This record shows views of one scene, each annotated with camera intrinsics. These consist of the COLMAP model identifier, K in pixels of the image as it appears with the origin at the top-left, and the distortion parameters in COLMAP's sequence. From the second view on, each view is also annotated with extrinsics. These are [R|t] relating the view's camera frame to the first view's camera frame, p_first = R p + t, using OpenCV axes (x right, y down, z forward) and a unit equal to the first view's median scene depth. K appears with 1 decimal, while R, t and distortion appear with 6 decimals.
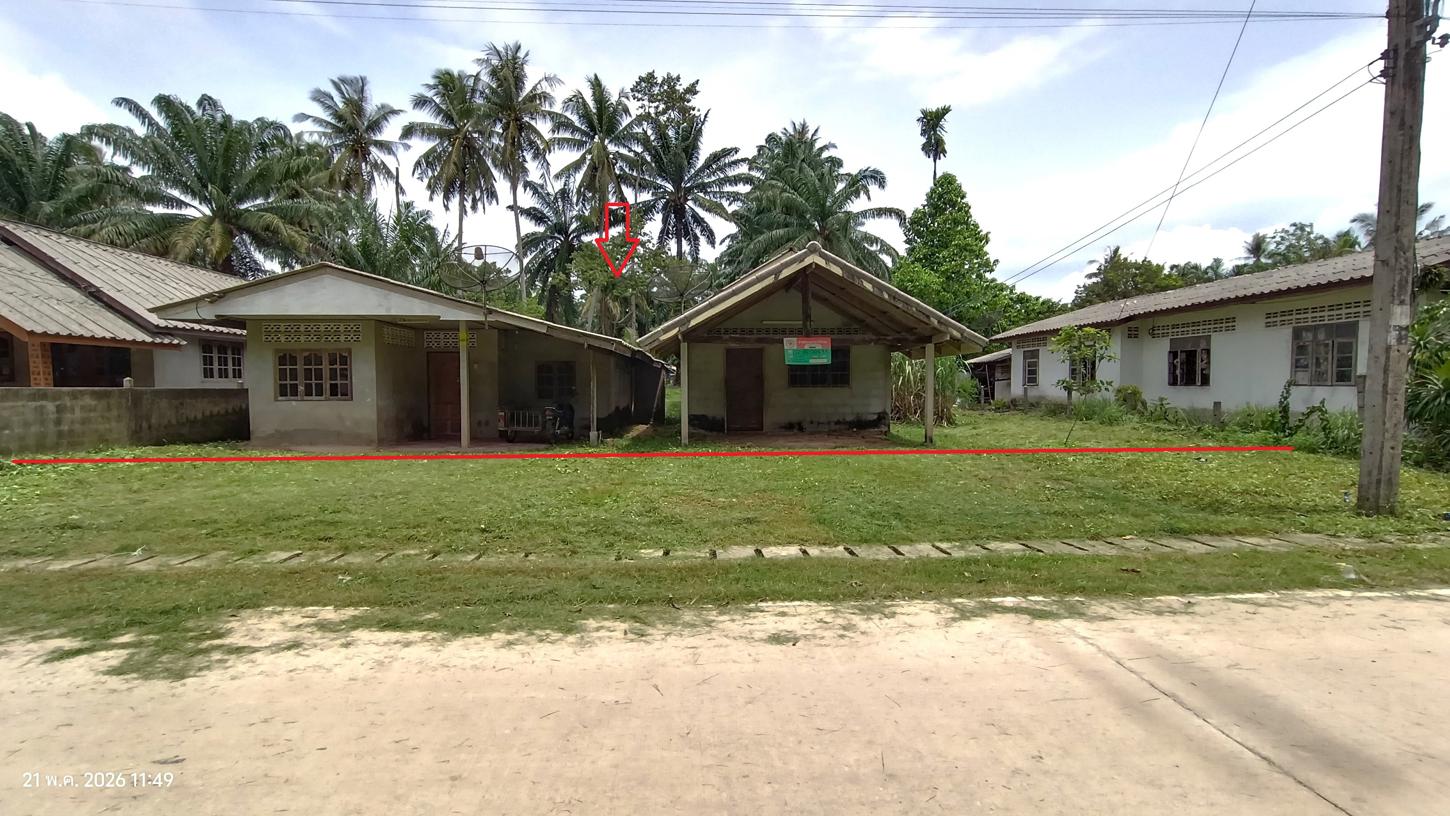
lens RADIAL K [[665.3, 0, 713.9], [0, 665.3, 413.9], [0, 0, 1]] dist [-0.032750, 0.017778]
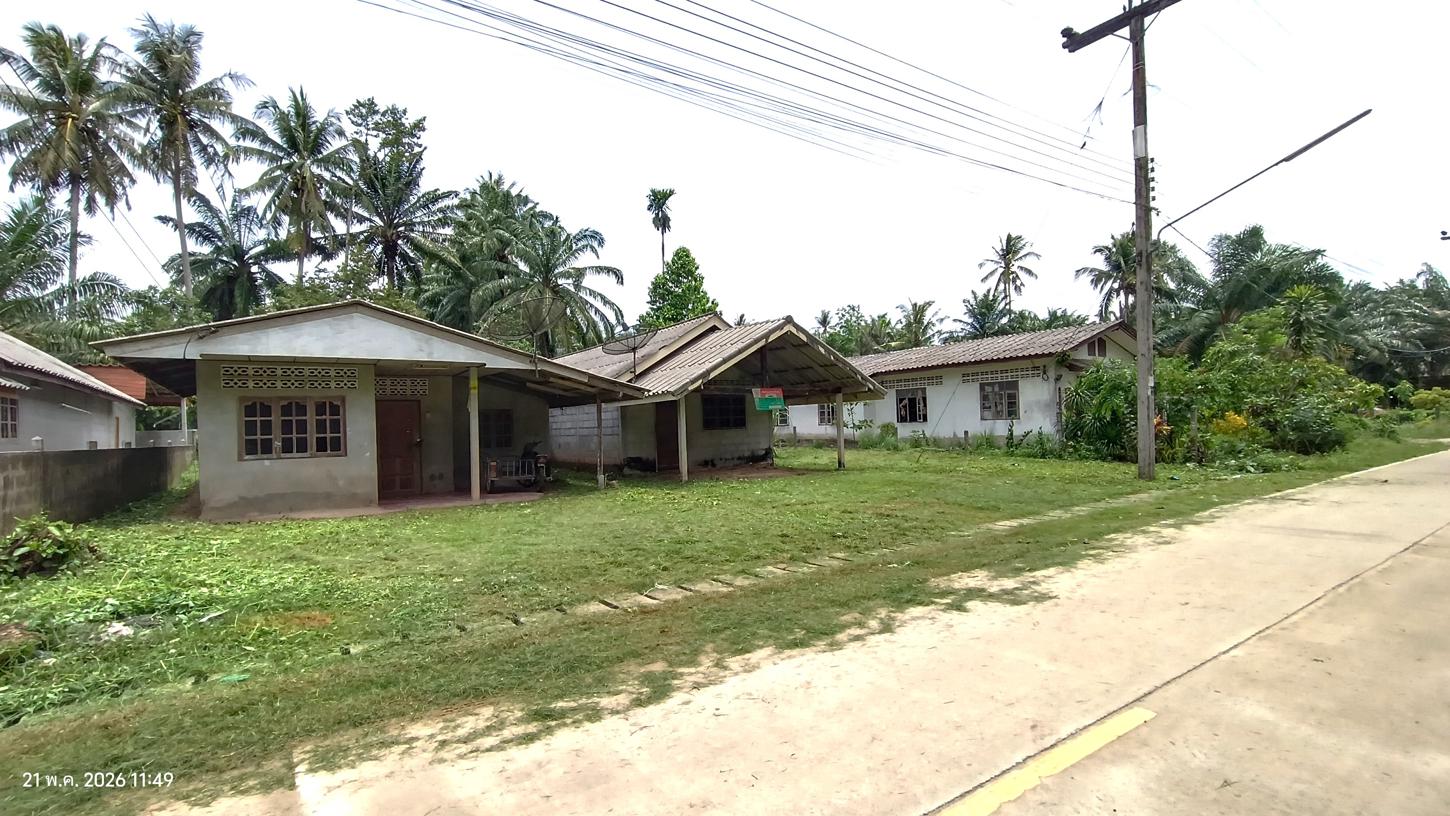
lens RADIAL K [[665.3, 0, 713.9], [0, 665.3, 413.9], [0, 0, 1]] dist [-0.032750, 0.017778]
pose [[0.843104, -0.013002, 0.537593, -0.443896], [0.051145, 0.997115, -0.056094, -0.001561], [-0.535312, 0.074788, 0.841337, 0.005320]]
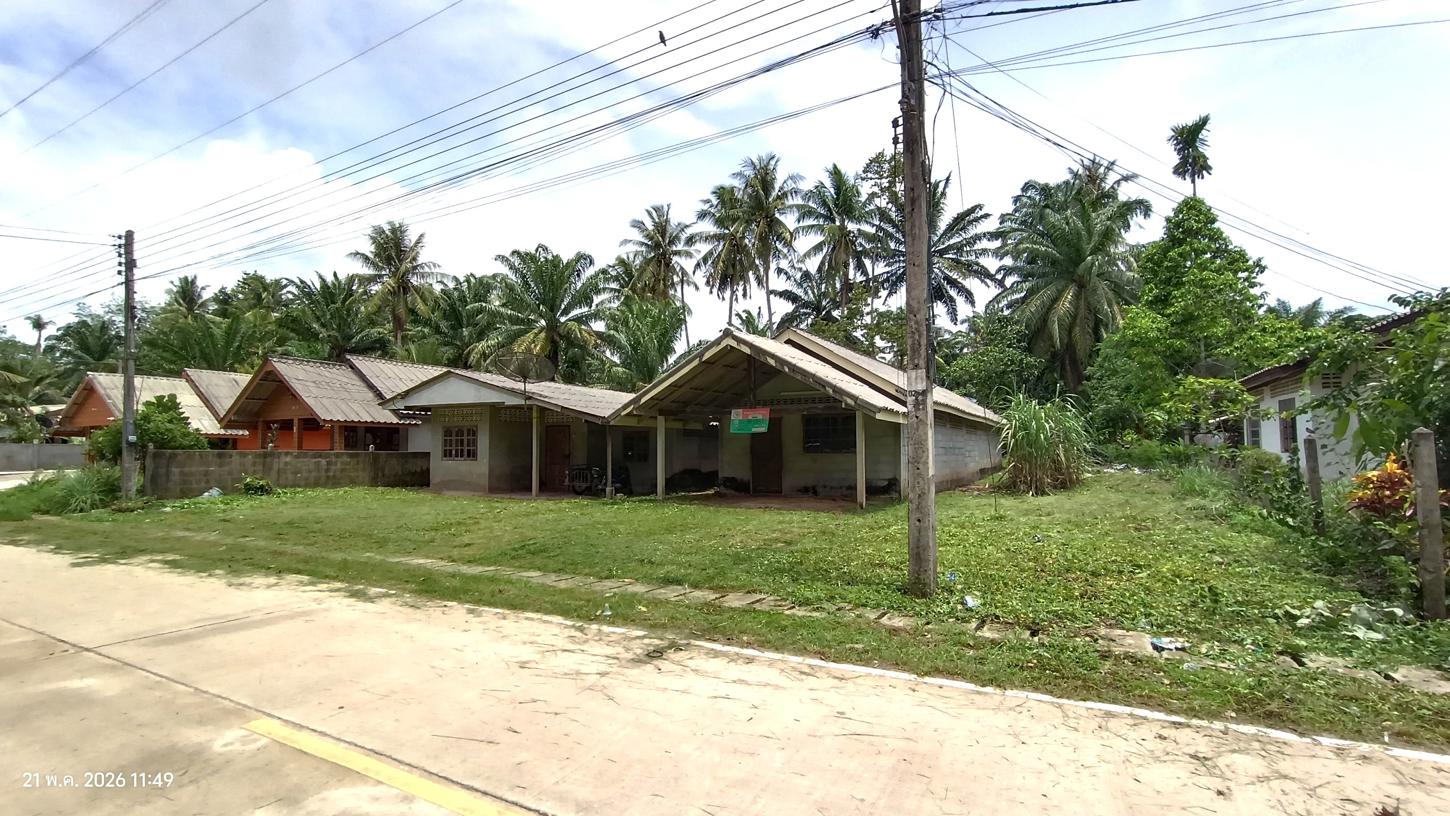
lens RADIAL K [[665.3, 0, 713.9], [0, 665.3, 413.9], [0, 0, 1]] dist [-0.032750, 0.017778]
pose [[0.857242, -0.026041, -0.514255, 0.478462], [-0.023974, 0.995619, -0.090379, -0.002459], [0.514356, 0.089805, 0.852862, 0.010534]]
